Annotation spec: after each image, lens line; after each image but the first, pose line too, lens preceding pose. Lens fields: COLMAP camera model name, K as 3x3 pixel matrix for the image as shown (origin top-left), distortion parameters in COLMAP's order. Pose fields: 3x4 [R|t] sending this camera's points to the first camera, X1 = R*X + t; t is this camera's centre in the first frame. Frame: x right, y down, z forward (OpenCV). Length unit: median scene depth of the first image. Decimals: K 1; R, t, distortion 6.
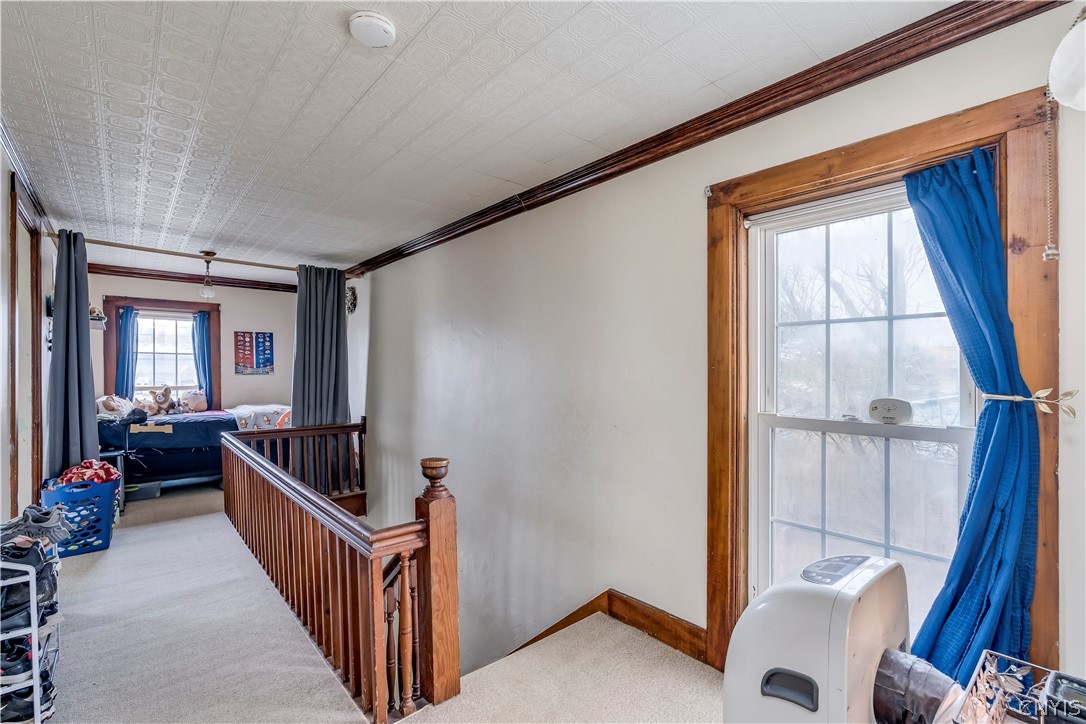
lens RADIAL K [[494.2, 0, 541.8], [0, 494.2, 372.5], [0, 0, 1]] dist [-0.004126, 0.001350]
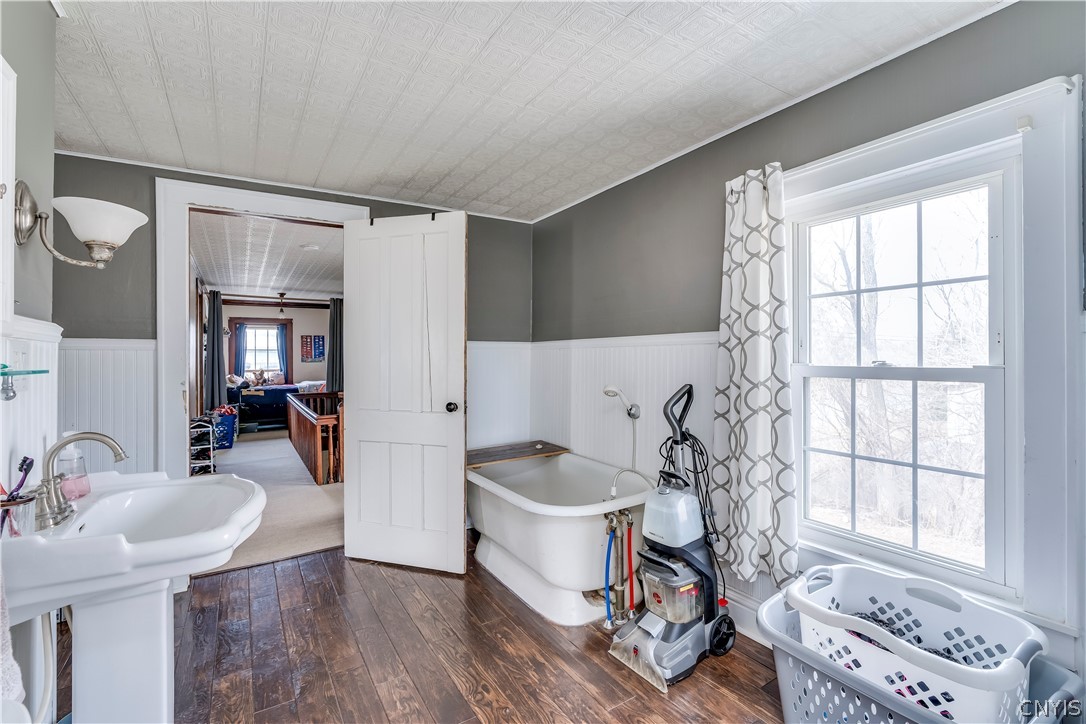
lens RADIAL K [[494.2, 0, 542.4], [0, 494.2, 352.3], [0, 0, 1]] dist [-0.004126, 0.001350]
pose [[0.988208, -0.010835, -0.152735, 0.494570], [0.008357, 0.999823, -0.016858, 0.006518], [0.152891, 0.015382, 0.988123, -0.578522]]
